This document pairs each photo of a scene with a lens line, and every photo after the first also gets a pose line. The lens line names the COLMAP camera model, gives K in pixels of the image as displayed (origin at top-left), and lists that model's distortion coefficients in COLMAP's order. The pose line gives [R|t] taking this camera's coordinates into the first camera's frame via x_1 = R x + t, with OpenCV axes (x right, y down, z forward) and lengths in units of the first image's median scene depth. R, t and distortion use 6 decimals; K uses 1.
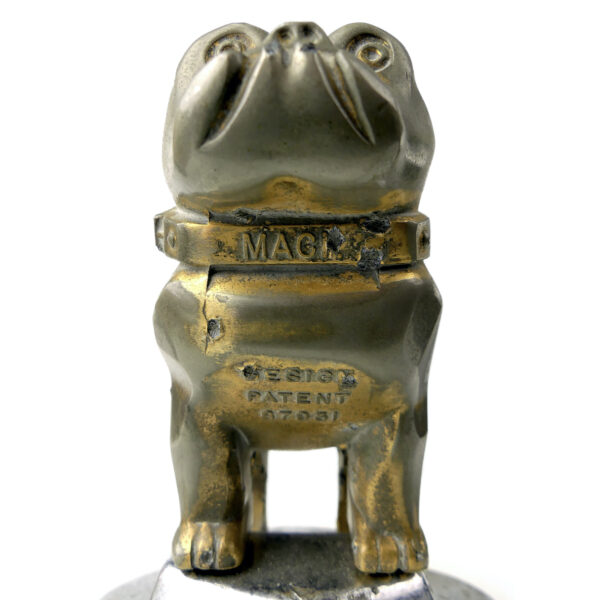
lens RADIAL K [[527.2, 0, 301.4], [0, 527.2, 308.4], [0, 0, 1]] dist [-0.017046, -0.009378]
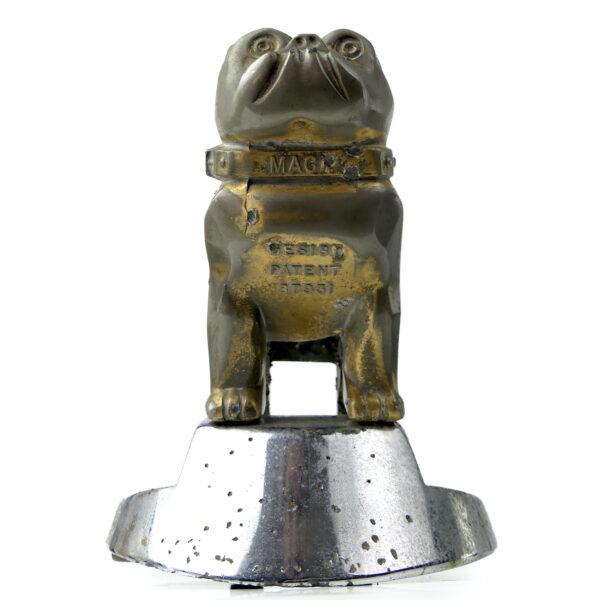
lens RADIAL K [[950.3, 0, 300.0], [0, 950.3, 300.0], [0, 0, 1]] dist [-0.026953, -0.049562]
pose [[0.999858, -0.002397, 0.016698, -0.068024], [0.004233, 0.993833, -0.110805, 0.569518], [-0.016329, 0.110860, 0.993702, -1.690208]]
